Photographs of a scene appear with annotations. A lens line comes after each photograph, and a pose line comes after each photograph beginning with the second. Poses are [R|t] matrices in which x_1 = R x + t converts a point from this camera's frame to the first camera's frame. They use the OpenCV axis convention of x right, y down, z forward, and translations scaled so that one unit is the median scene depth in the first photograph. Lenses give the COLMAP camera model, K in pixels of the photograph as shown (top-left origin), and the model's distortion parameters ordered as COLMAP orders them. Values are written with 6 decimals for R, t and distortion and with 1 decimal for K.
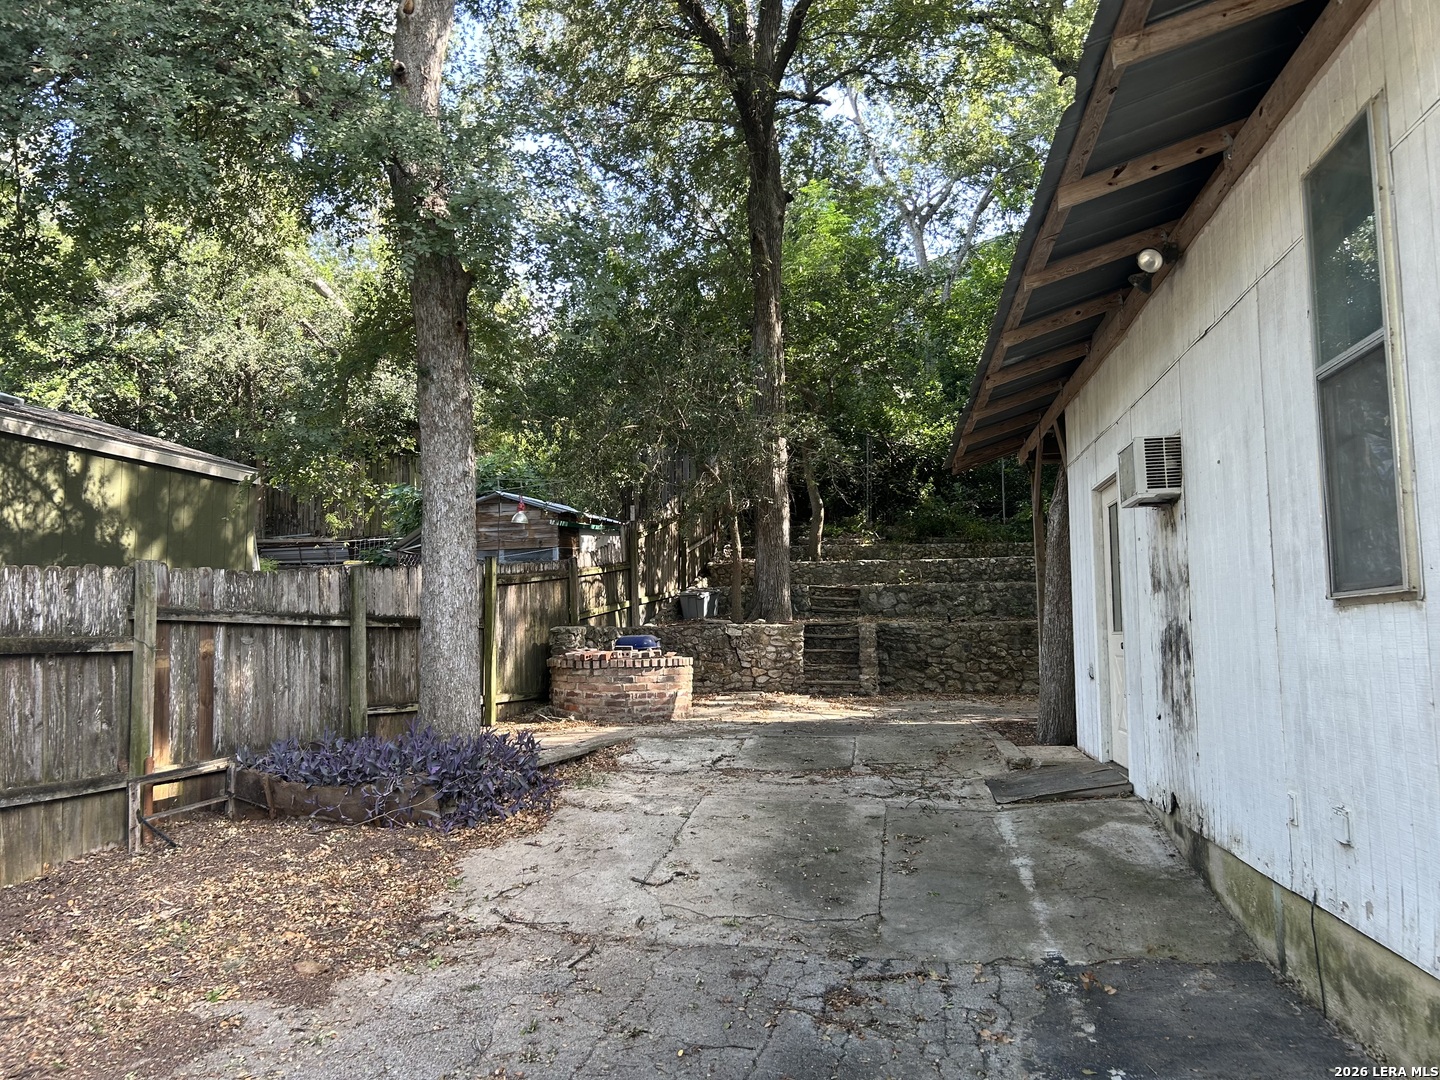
lens RADIAL K [[1085.7, 0, 713.5], [0, 1085.7, 528.8], [0, 0, 1]] dist [0.060211, -0.063588]
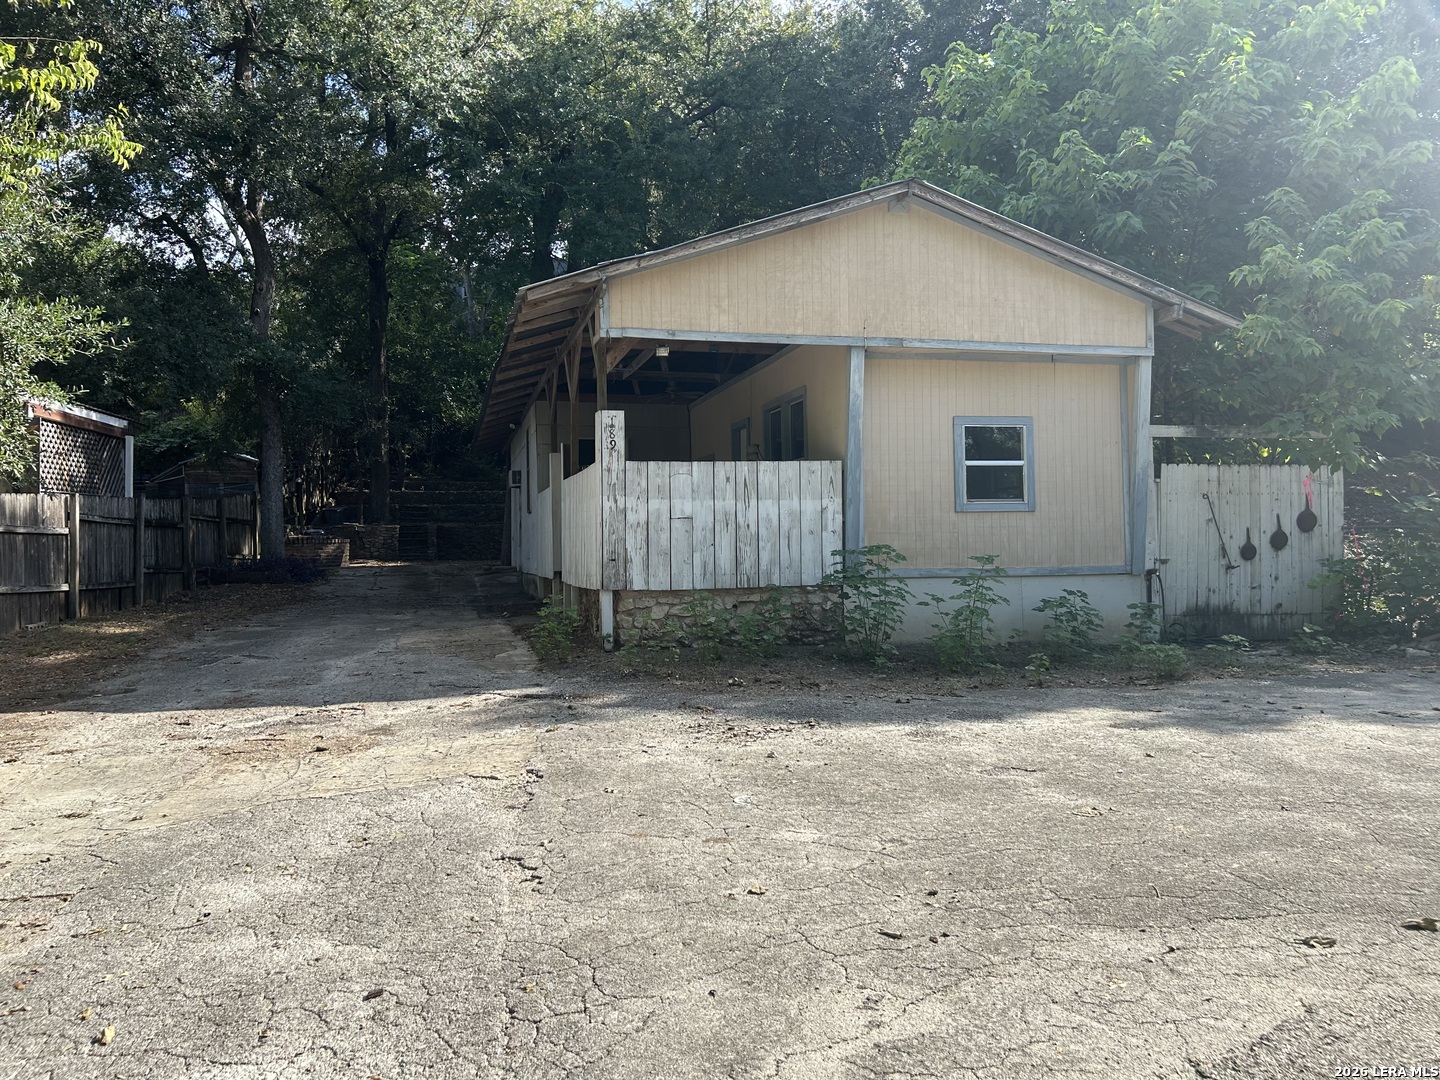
lens RADIAL K [[1085.7, 0, 713.5], [0, 1085.7, 528.8], [0, 0, 1]] dist [0.060211, -0.063588]
pose [[0.911555, 0.001713, 0.411175, -0.204879], [-0.033179, 0.997037, 0.069401, -0.059894], [-0.409837, -0.076905, 0.908911, -1.001505]]
